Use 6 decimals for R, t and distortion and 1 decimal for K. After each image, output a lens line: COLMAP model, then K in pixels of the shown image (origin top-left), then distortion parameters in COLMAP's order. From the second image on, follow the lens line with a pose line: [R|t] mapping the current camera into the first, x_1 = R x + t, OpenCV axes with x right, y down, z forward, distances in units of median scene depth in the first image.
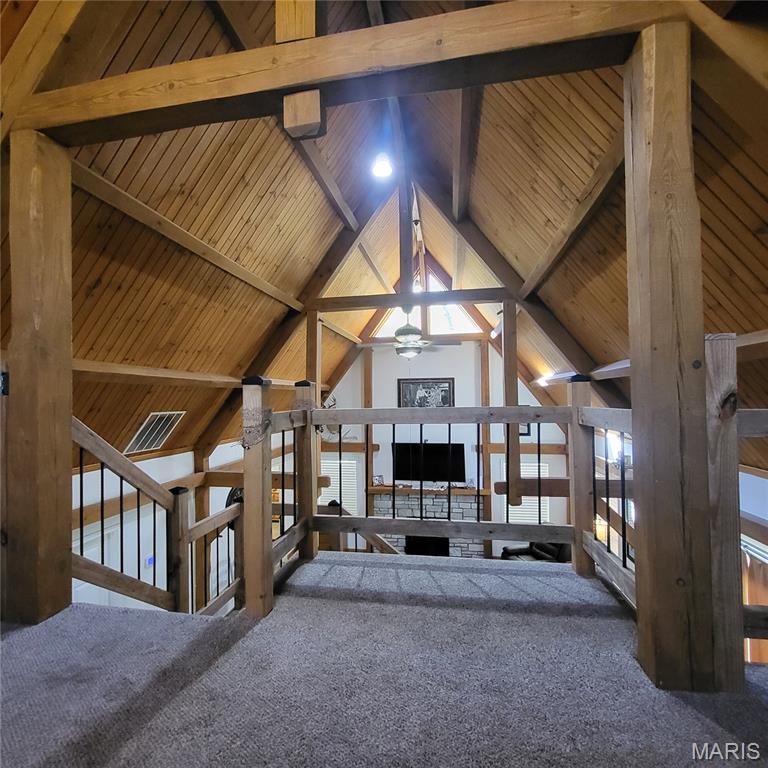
lens RADIAL K [[401.0, 0, 382.7], [0, 401.0, 385.9], [0, 0, 1]] dist [0.002364, 0.001343]
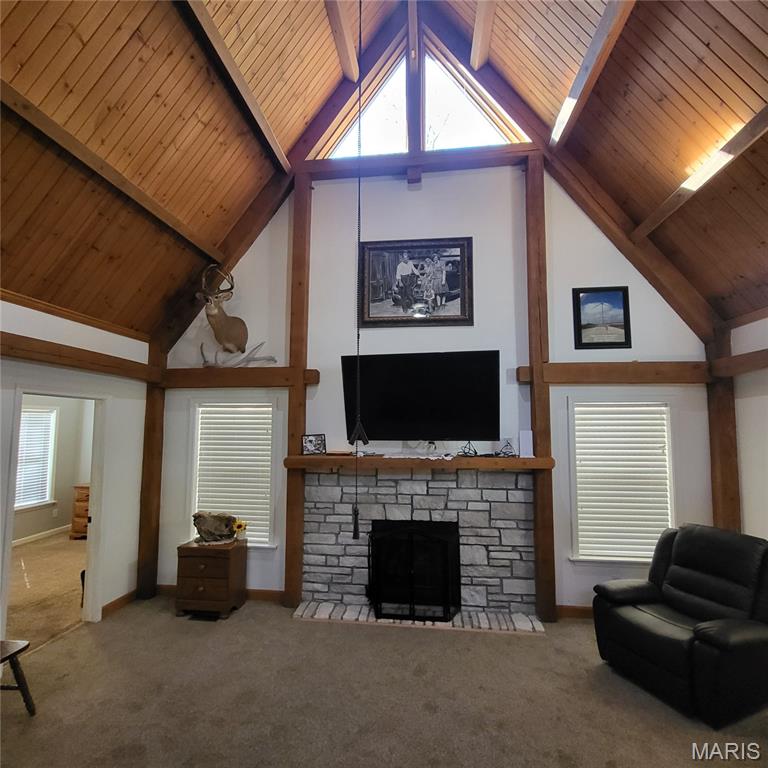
lens RADIAL K [[401.0, 0, 382.9], [0, 401.0, 386.6], [0, 0, 1]] dist [0.002364, 0.001343]
pose [[0.998380, 0.019890, 0.053299, 0.044541], [-0.016842, 0.998230, -0.057033, 0.195215], [-0.054339, 0.056043, 0.996949, 0.516926]]
